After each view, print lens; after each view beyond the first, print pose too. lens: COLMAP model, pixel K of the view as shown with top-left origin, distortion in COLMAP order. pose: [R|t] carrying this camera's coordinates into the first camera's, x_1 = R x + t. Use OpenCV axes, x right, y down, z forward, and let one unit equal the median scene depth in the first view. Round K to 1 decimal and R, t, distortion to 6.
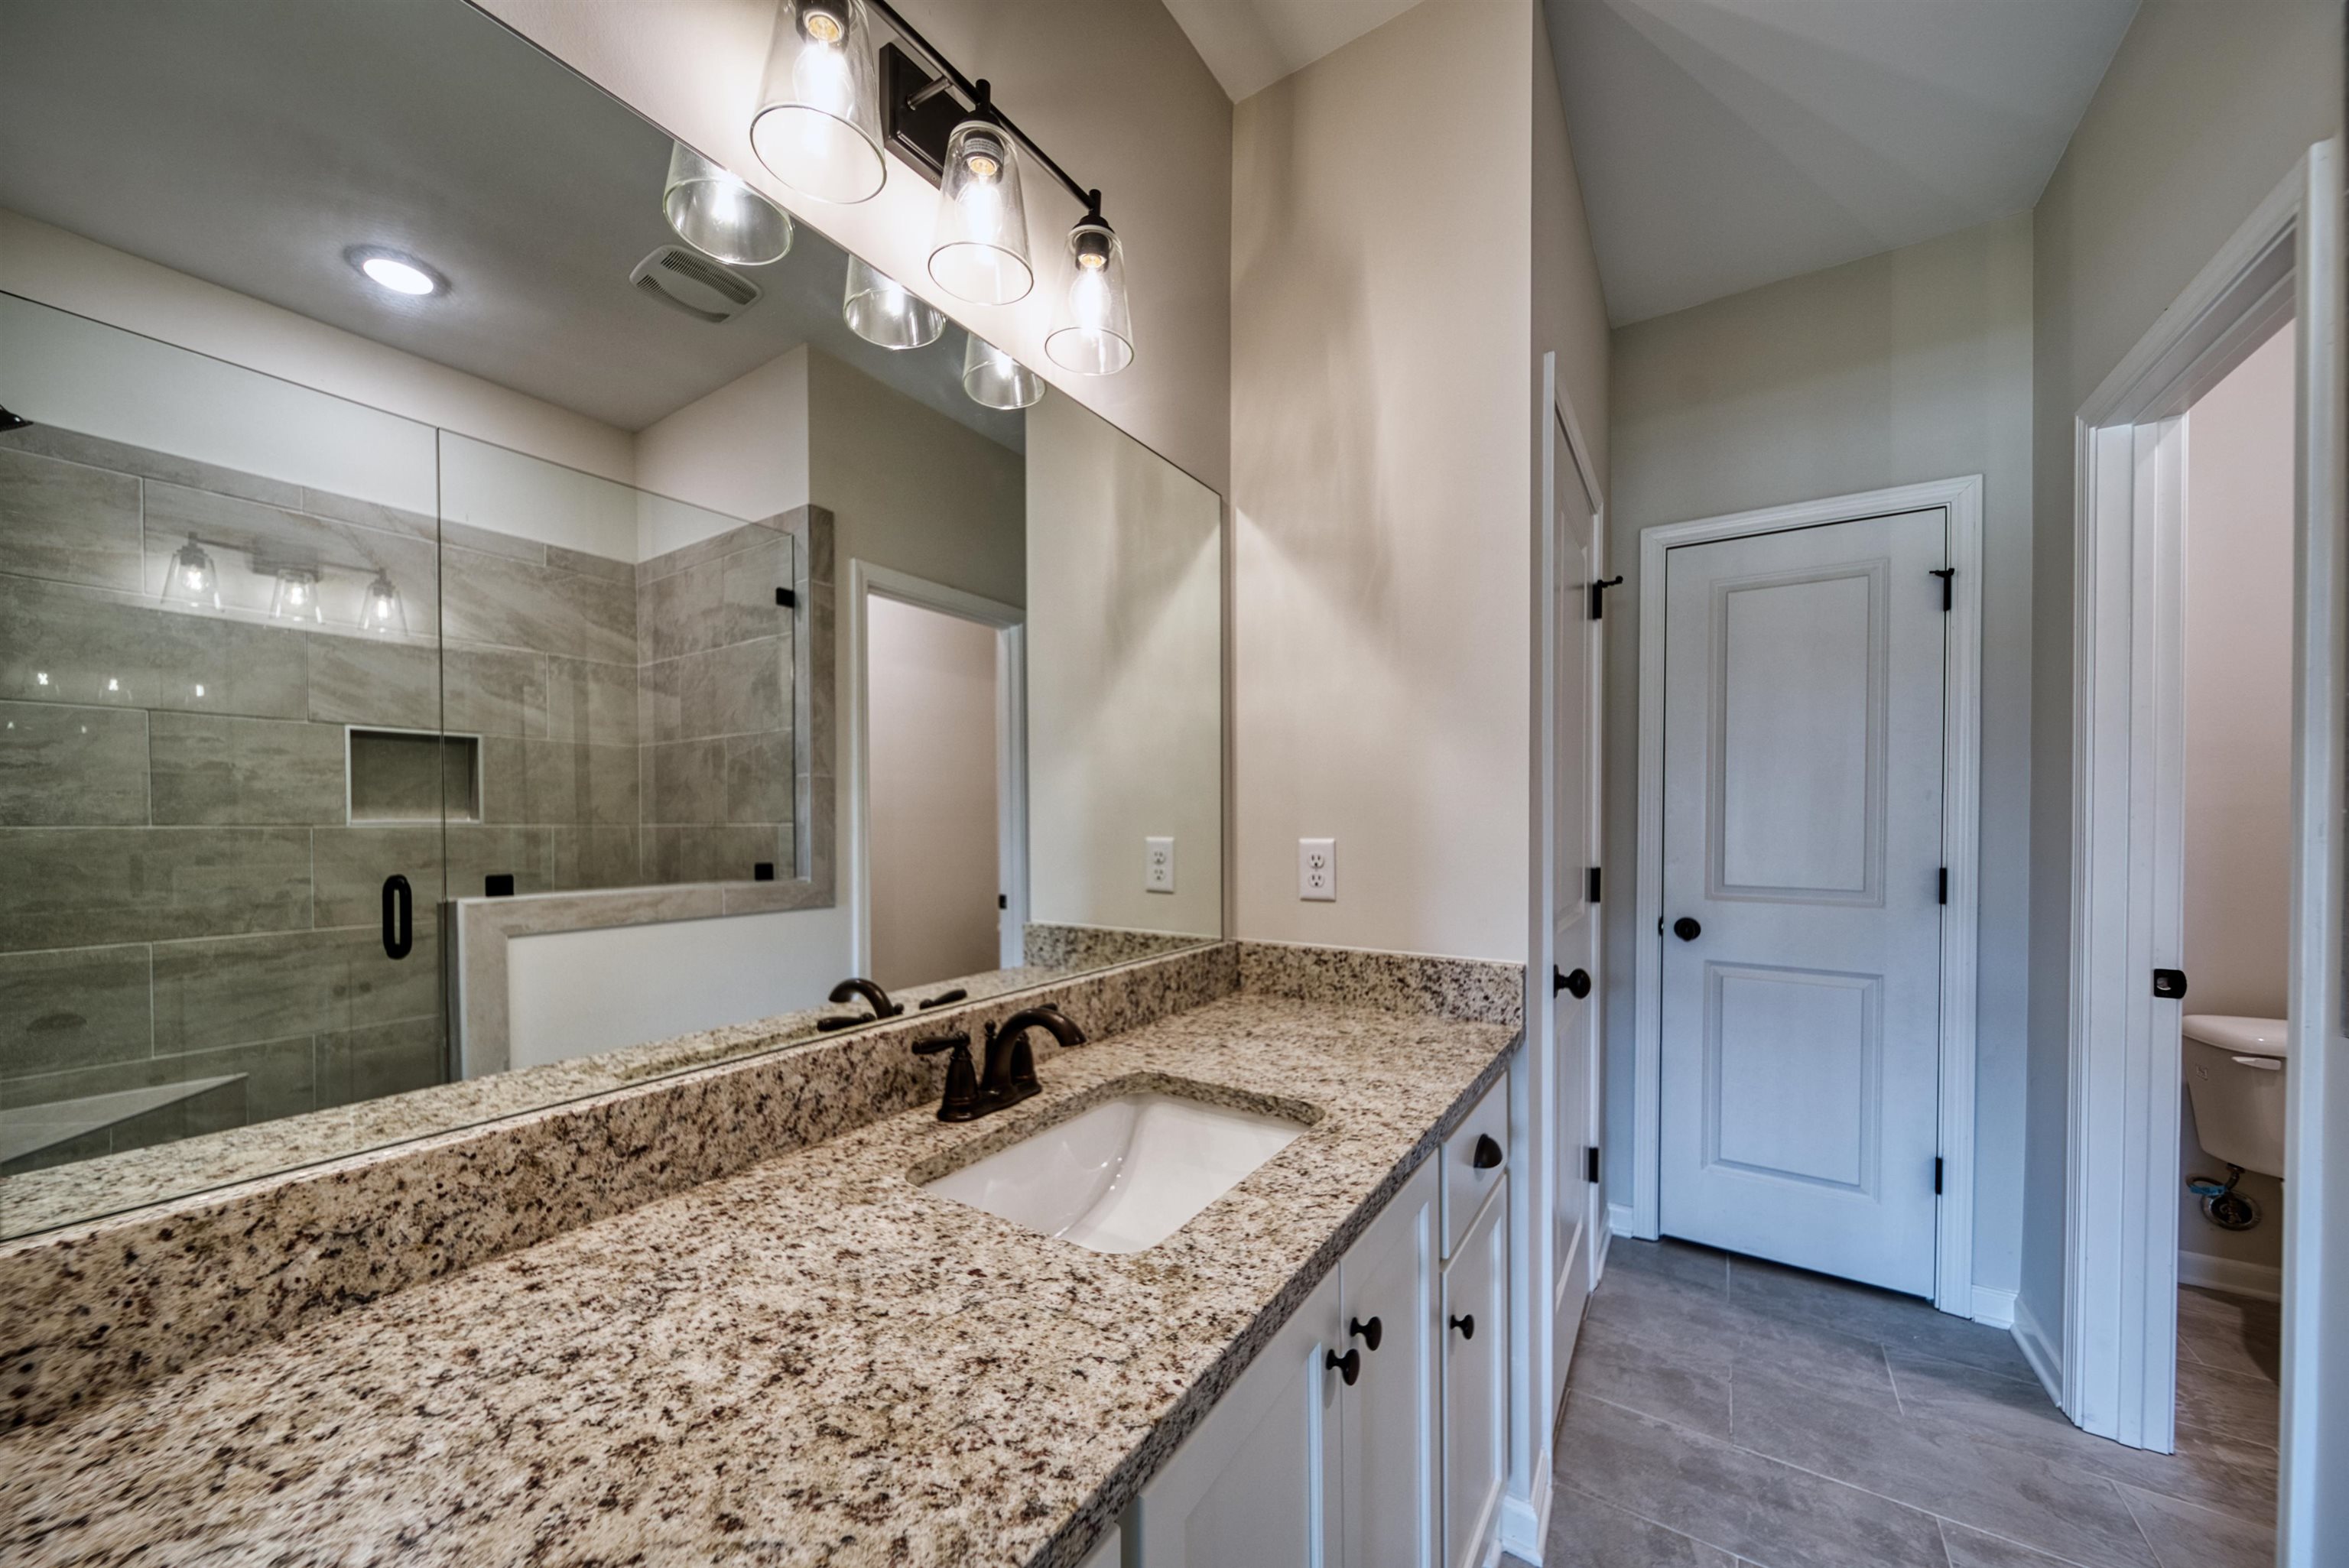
lens RADIAL K [[830.3, 0, 1155.2], [0, 830.3, 826.5], [0, 0, 1]] dist [-0.000496, -0.001673]
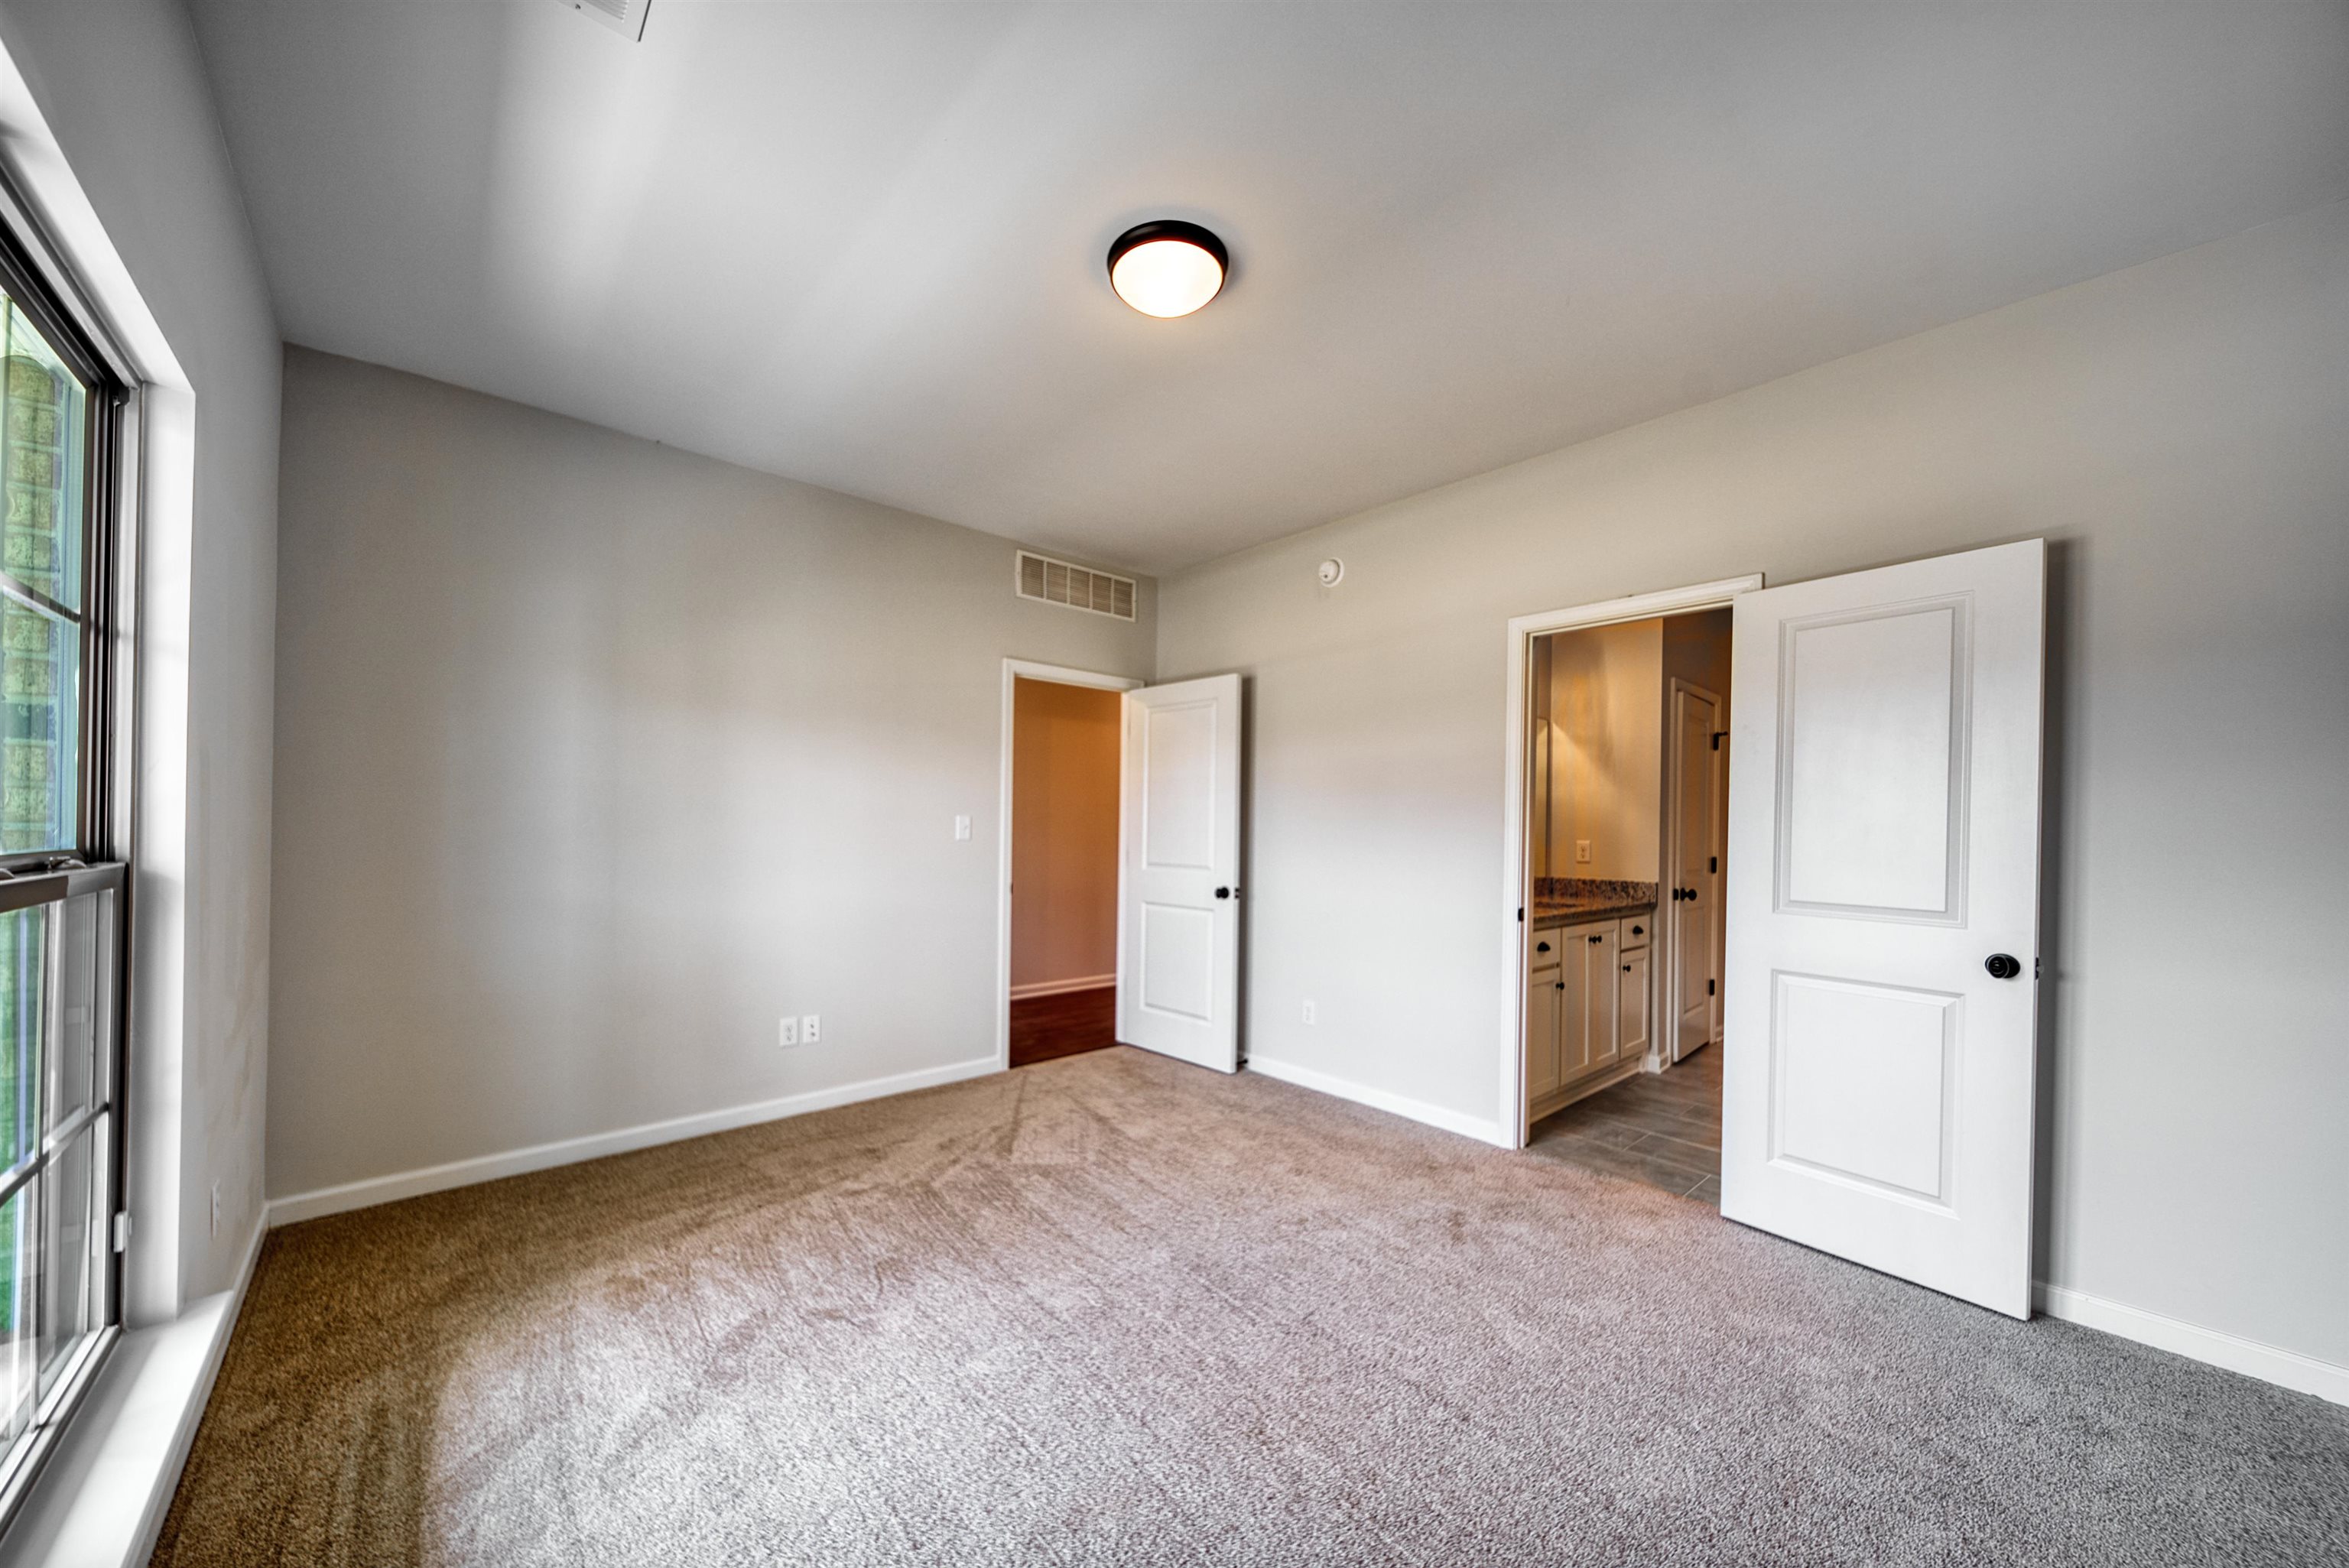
lens RADIAL K [[830.3, 0, 1155.2], [0, 830.3, 826.5], [0, 0, 1]] dist [-0.000496, -0.001673]
pose [[0.965911, 0.016010, -0.258379, -0.684879], [-0.018961, 0.999780, -0.008932, 0.025450], [0.258179, 0.013526, 0.966002, -2.984536]]
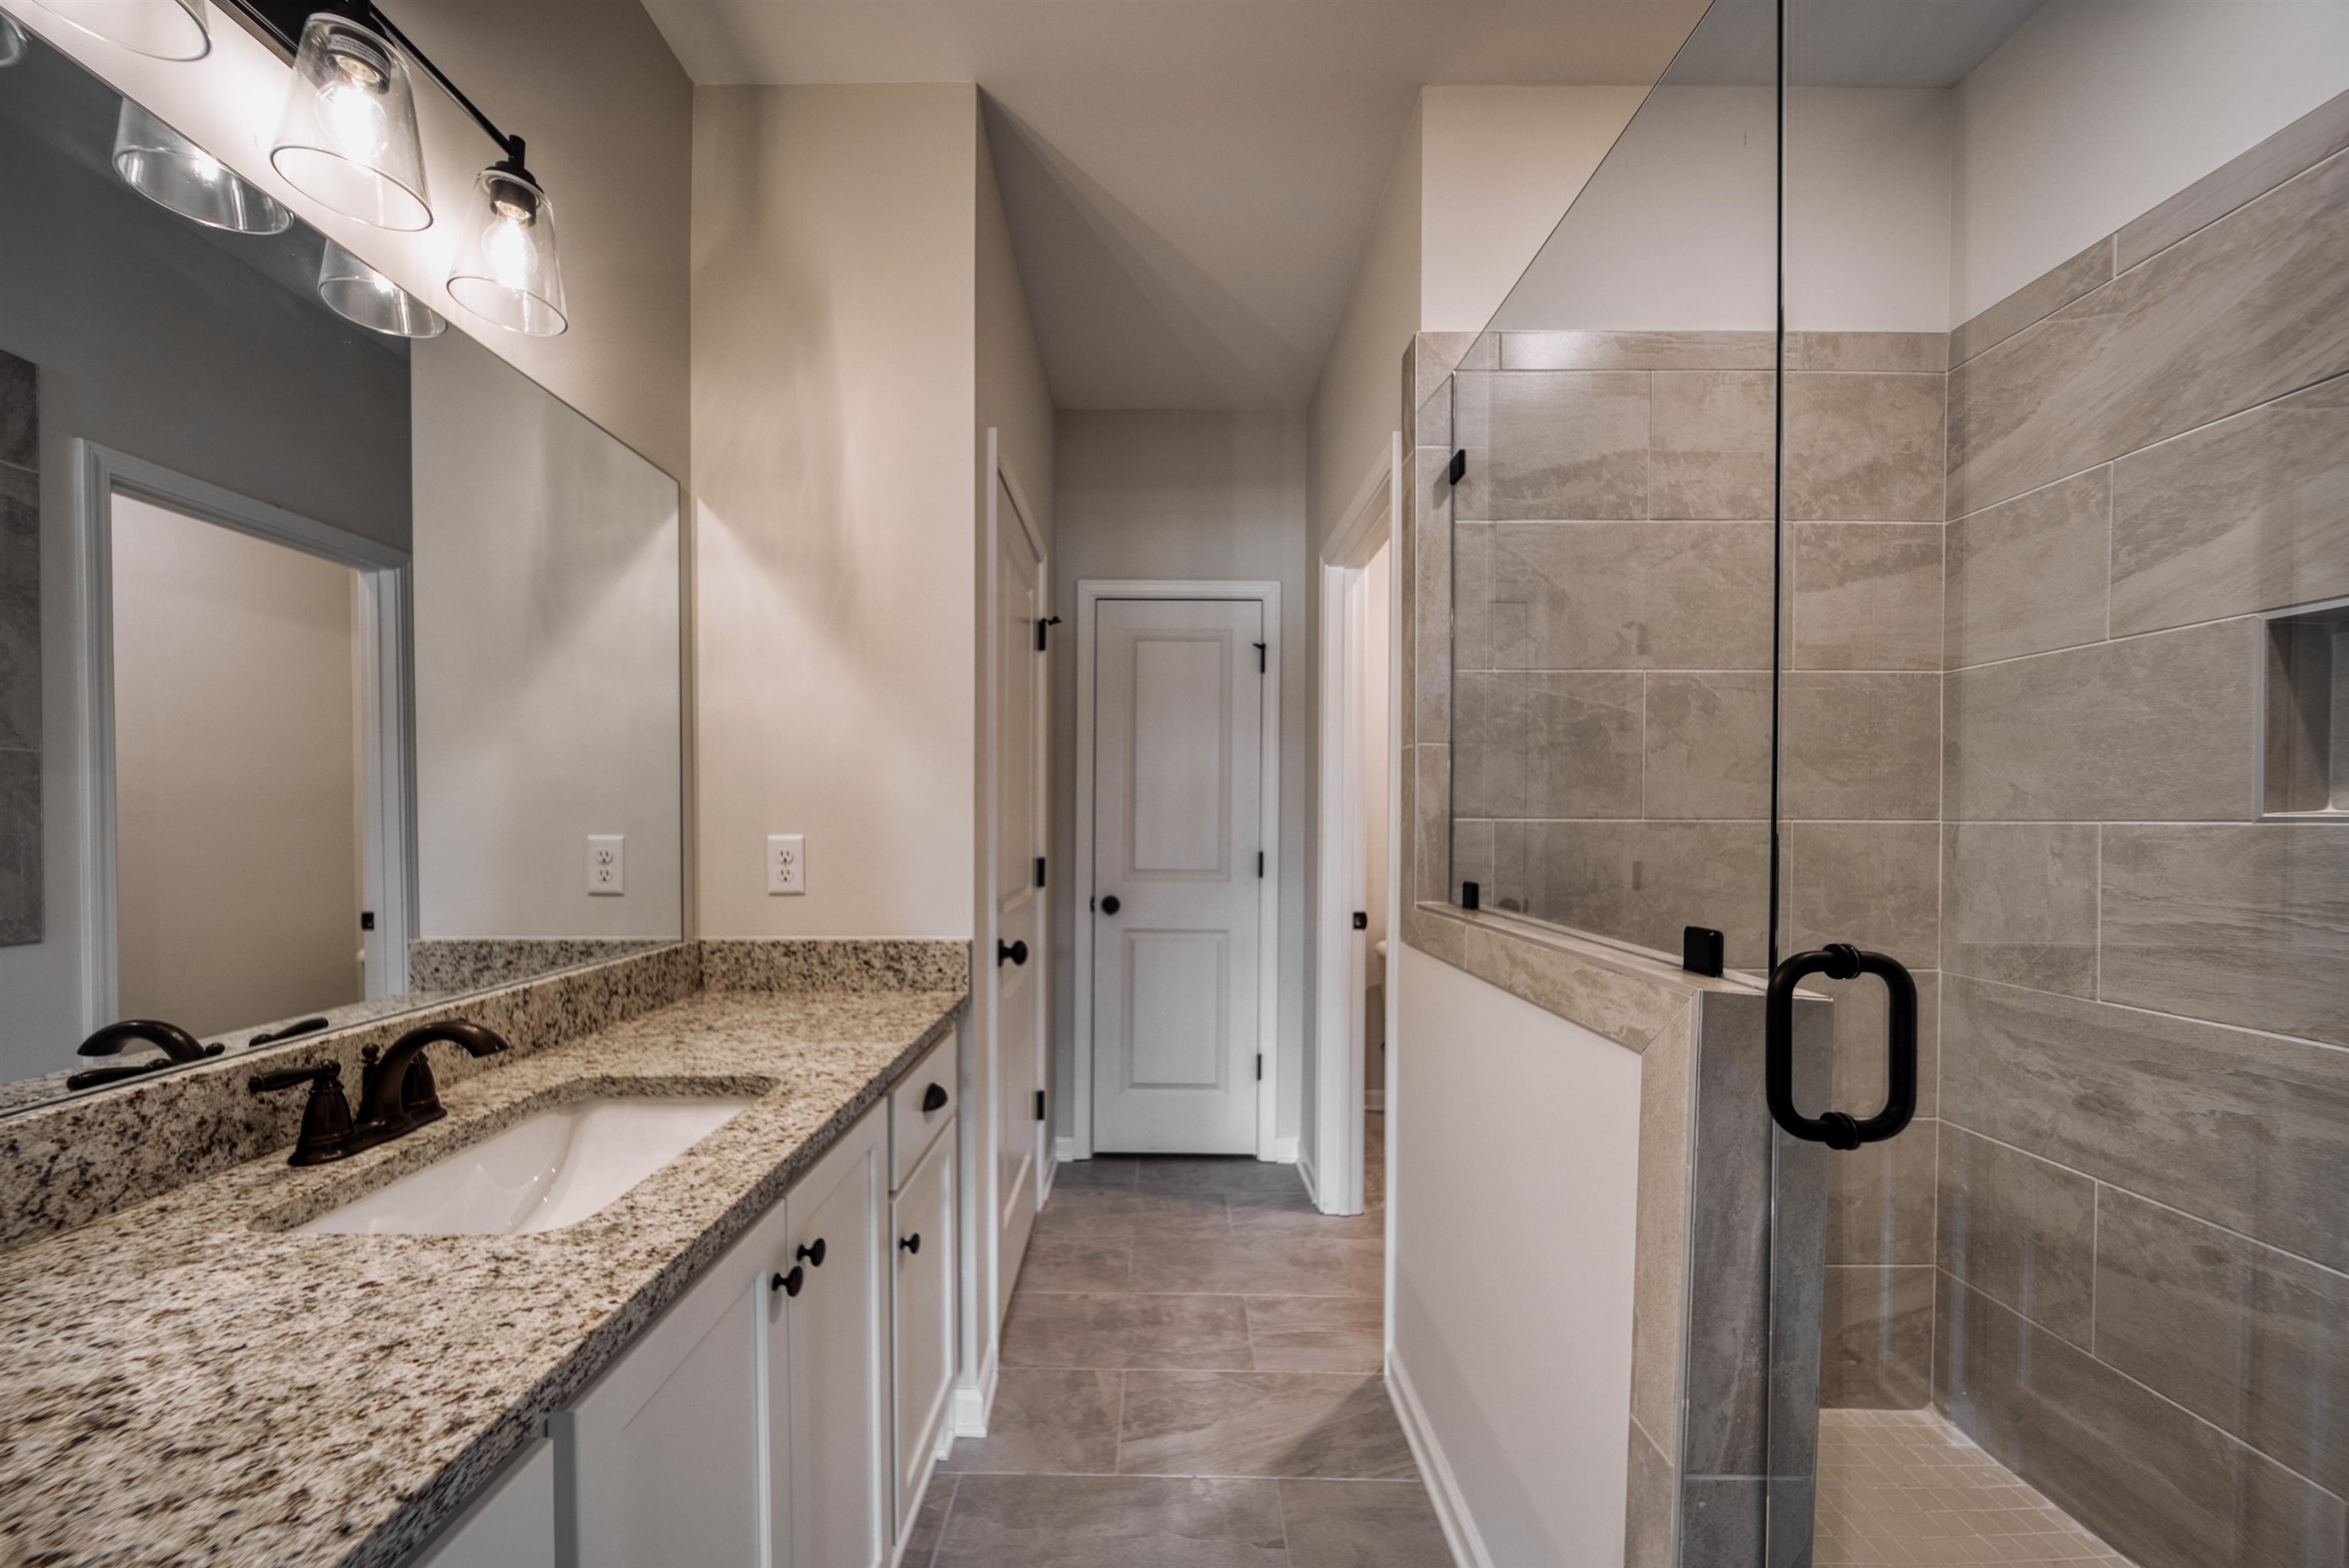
lens RADIAL K [[830.3, 0, 1155.2], [0, 830.3, 826.5], [0, 0, 1]] dist [-0.000496, -0.001673]
pose [[0.833824, -0.003166, 0.552021, 0.009372], [0.001537, 0.999993, 0.003415, 0.001463], [-0.552028, -0.001999, 0.833823, -0.169031]]
